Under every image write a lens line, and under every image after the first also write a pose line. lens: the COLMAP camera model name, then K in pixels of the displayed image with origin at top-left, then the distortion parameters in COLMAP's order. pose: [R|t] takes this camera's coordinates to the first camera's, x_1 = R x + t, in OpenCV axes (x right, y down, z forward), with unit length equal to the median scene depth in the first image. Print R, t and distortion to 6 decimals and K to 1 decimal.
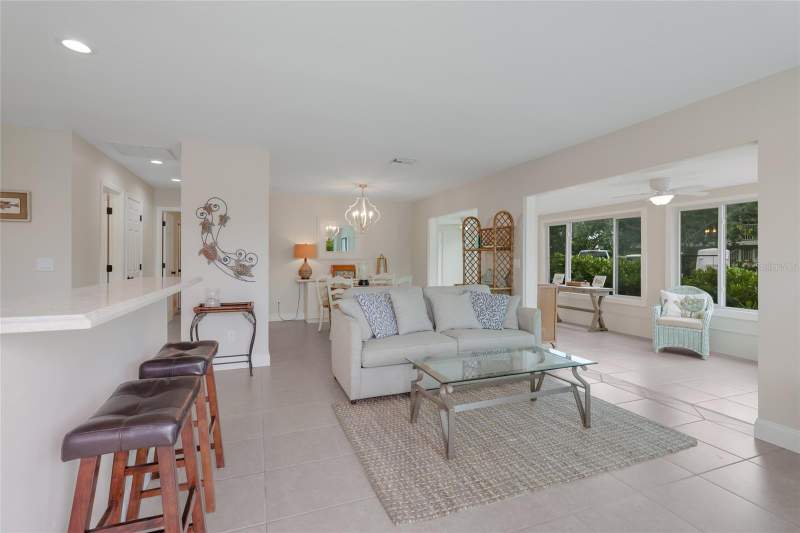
lens RADIAL K [[378.2, 0, 401.9], [0, 378.2, 262.6], [0, 0, 1]] dist [-0.001129, 0.000200]
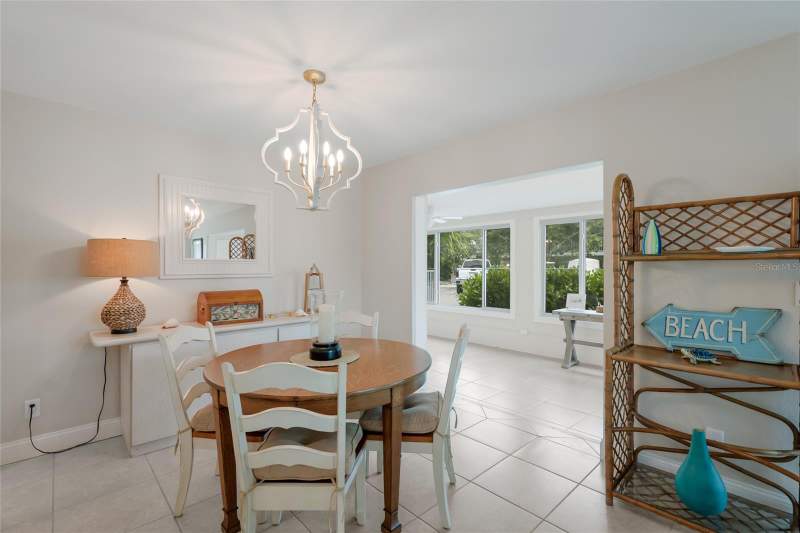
lens RADIAL K [[381.5, 0, 398.4], [0, 381.5, 264.8], [0, 0, 1]] dist [0.002359, -0.000690]
pose [[0.909552, -0.000588, 0.415591, -0.156686], [0.010206, 0.999729, -0.020923, -0.012113], [-0.415466, 0.023272, 0.909311, 0.518152]]
